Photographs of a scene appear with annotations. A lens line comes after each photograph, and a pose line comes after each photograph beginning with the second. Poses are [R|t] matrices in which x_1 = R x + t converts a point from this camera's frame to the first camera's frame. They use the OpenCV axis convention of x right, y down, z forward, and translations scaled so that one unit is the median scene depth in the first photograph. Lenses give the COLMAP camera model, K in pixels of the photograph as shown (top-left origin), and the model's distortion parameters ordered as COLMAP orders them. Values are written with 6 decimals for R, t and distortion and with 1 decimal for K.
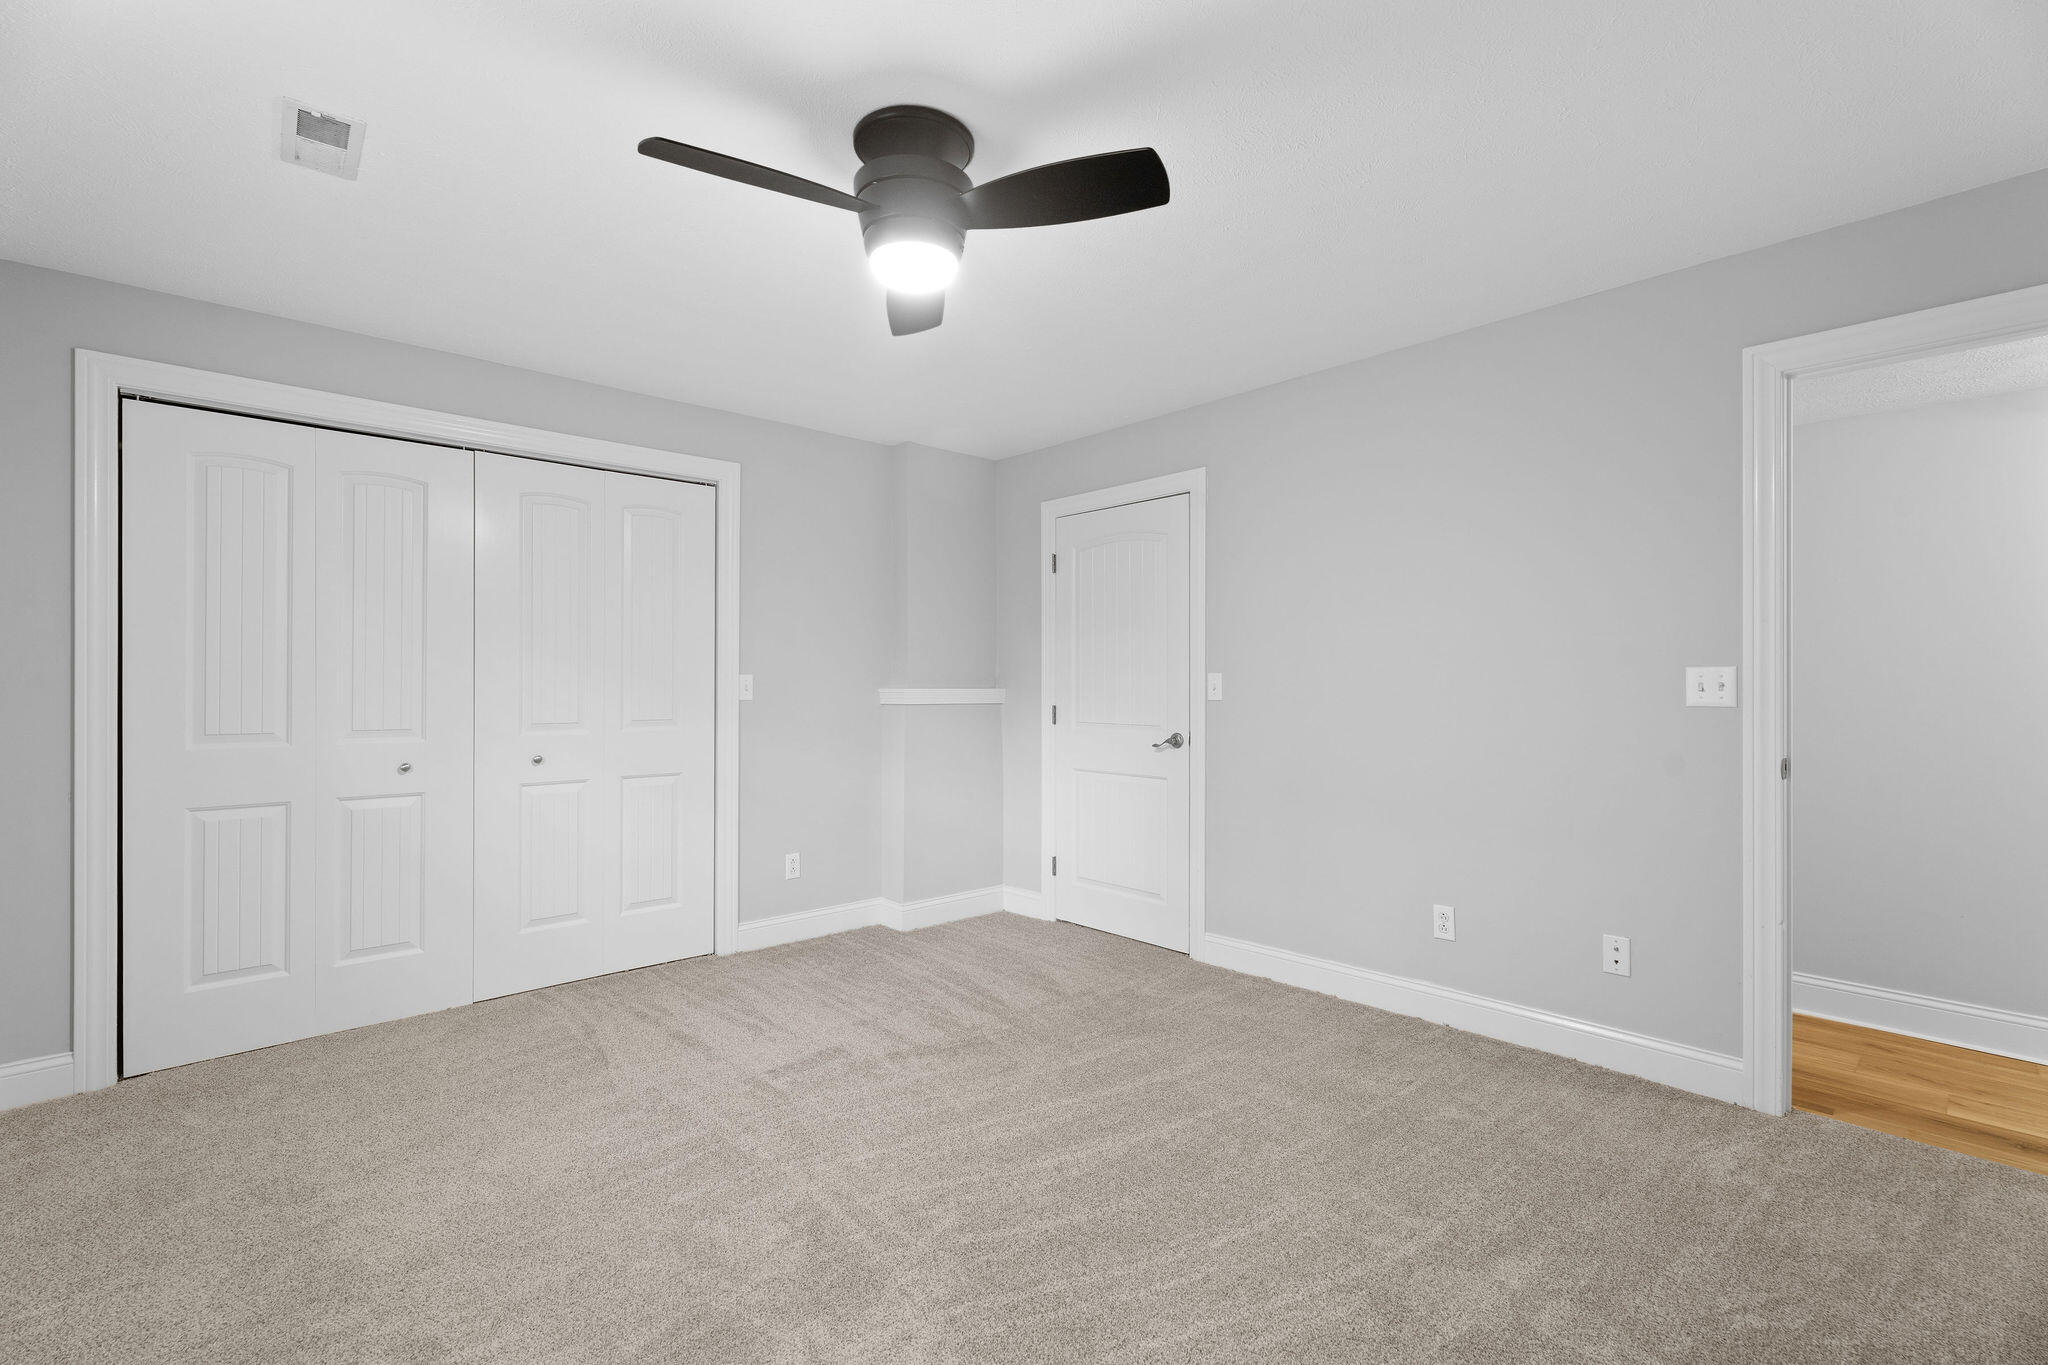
lens RADIAL K [[905.8, 0, 1026.2], [0, 905.8, 675.5], [0, 0, 1]] dist [-0.000369, -0.000780]
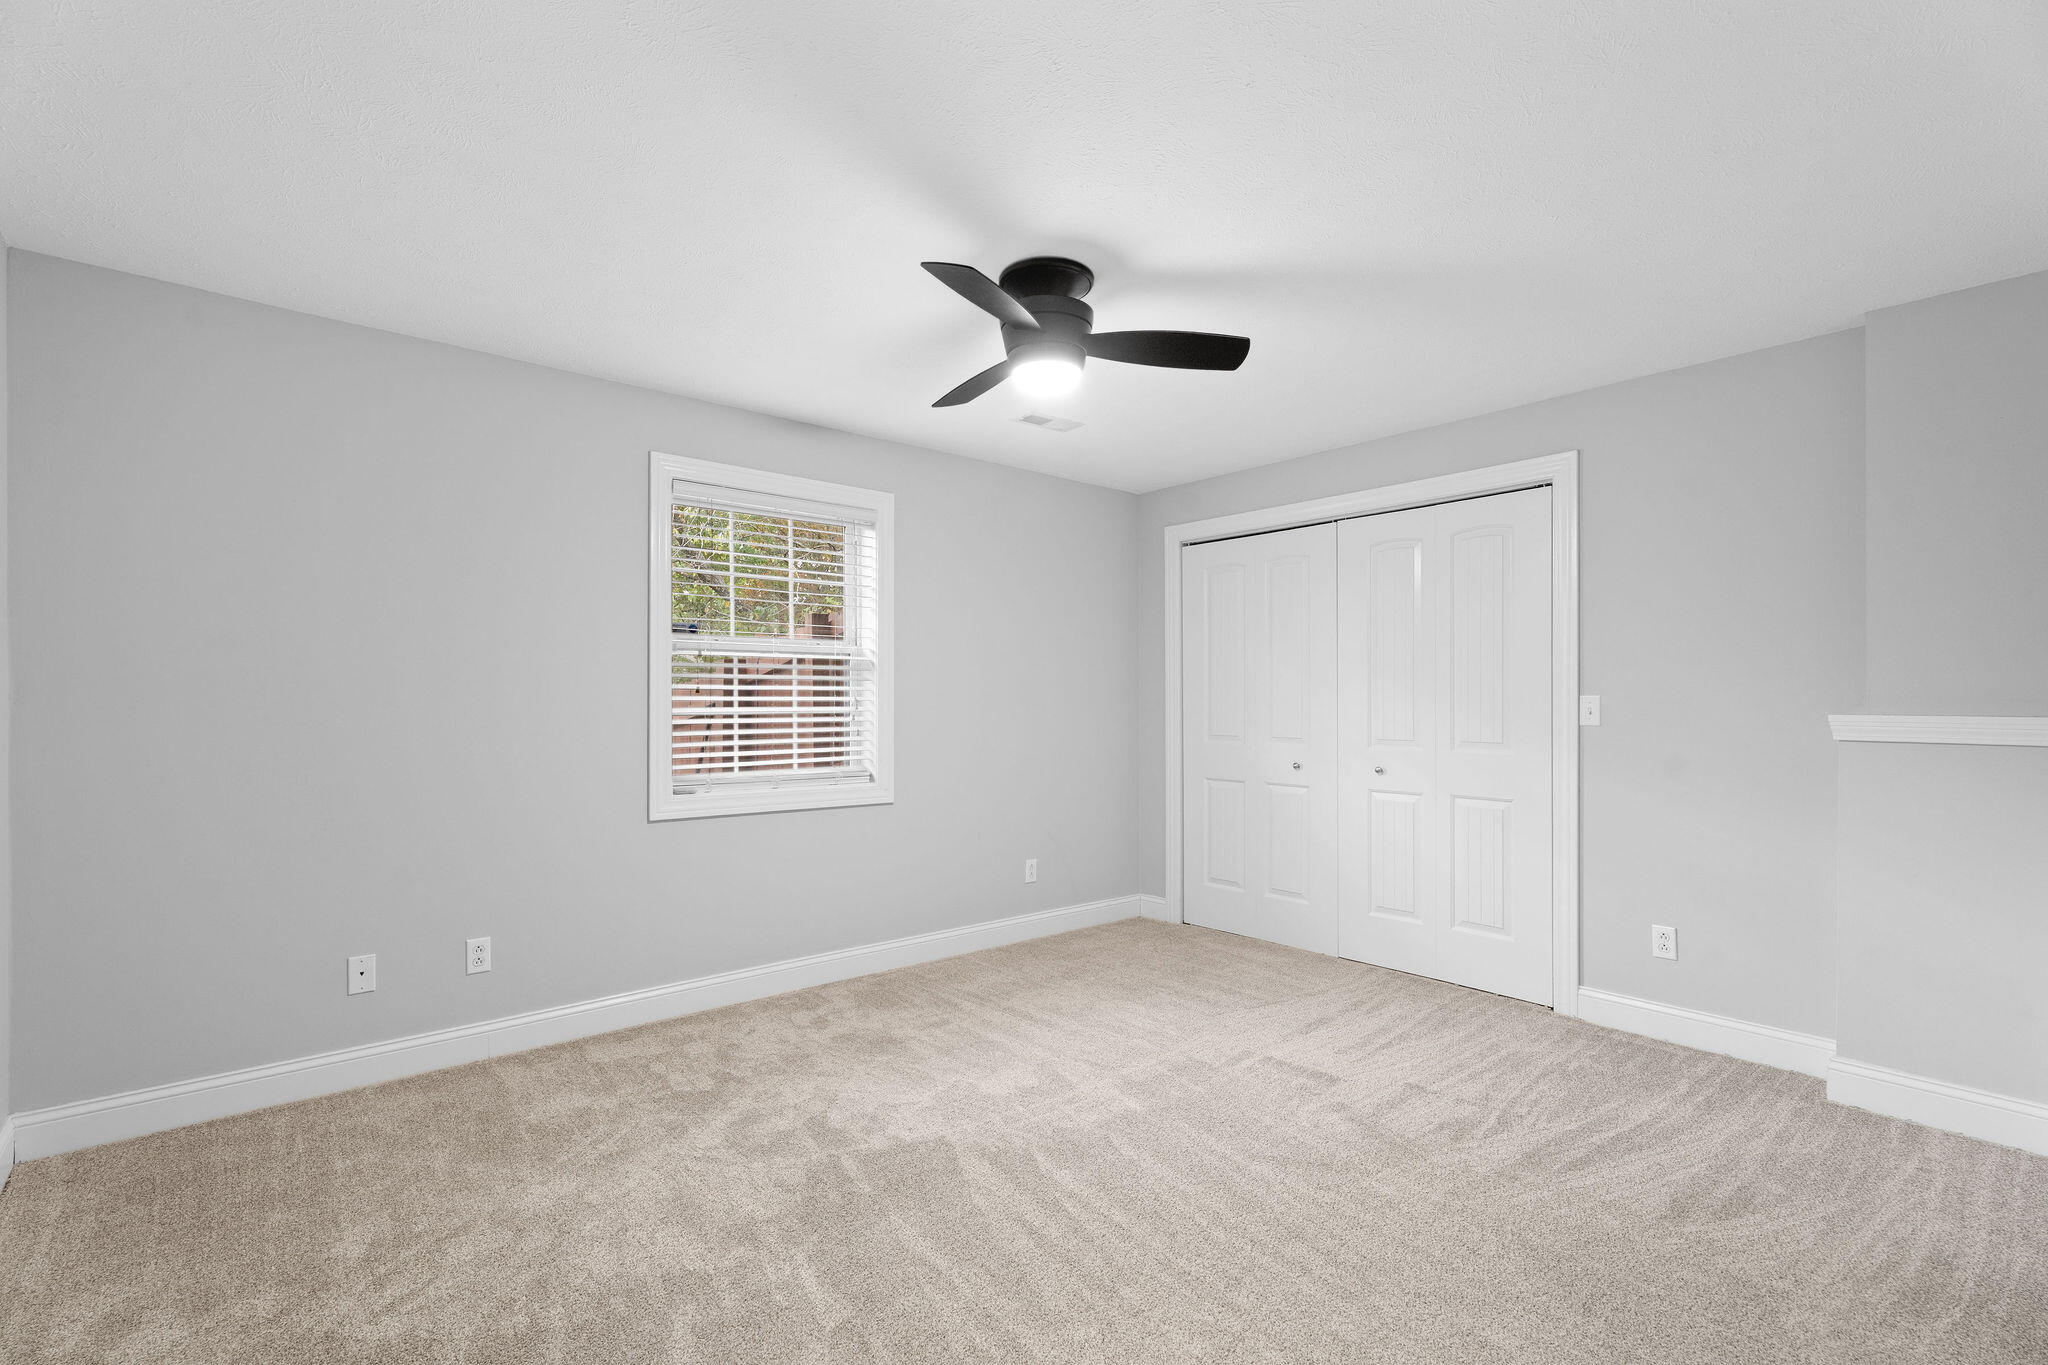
lens RADIAL K [[905.8, 0, 1019.2], [0, 905.8, 702.8], [0, 0, 1]] dist [-0.000369, -0.000780]
pose [[-0.042282, -0.002753, -0.999102, 0.646526], [0.006941, 0.999971, -0.003049, 0.005705], [0.999082, -0.007064, -0.042261, 0.581517]]
